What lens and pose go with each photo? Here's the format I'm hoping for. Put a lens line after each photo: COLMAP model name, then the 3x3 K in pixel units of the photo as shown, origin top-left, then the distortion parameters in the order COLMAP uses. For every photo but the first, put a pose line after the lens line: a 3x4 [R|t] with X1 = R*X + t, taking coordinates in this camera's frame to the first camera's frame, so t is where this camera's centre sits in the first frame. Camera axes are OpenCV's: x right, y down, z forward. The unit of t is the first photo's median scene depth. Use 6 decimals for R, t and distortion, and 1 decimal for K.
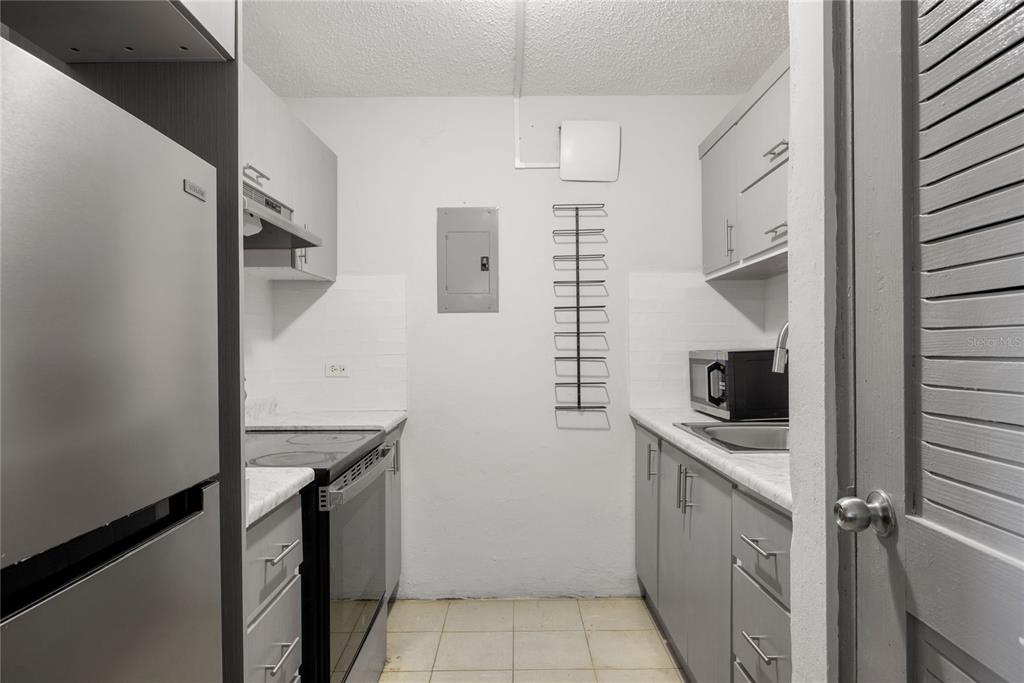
lens RADIAL K [[619.1, 0, 512.6], [0, 619.1, 343.6], [0, 0, 1]] dist [0.001827, 0.000254]
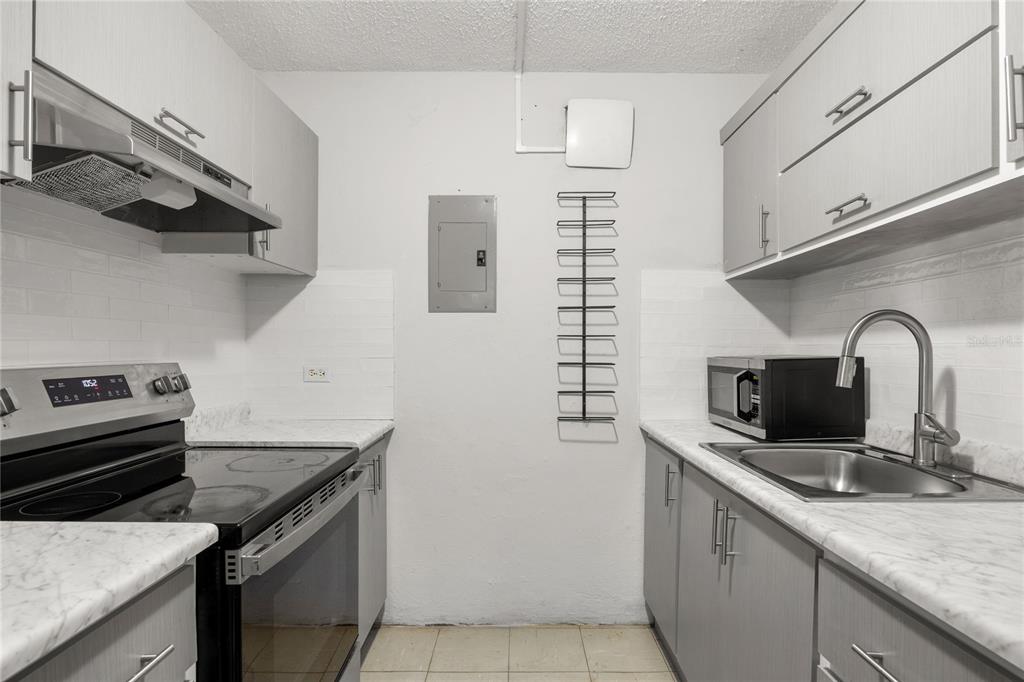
lens RADIAL K [[531.0, 0, 492.8], [0, 531.0, 345.7], [0, 0, 1]] dist [-0.002374, -0.000386]
pose [[0.999053, 0.010428, -0.042252, 0.006233], [-0.010495, 0.999944, -0.001376, -0.000818], [0.042235, 0.001818, 0.999106, 0.242773]]
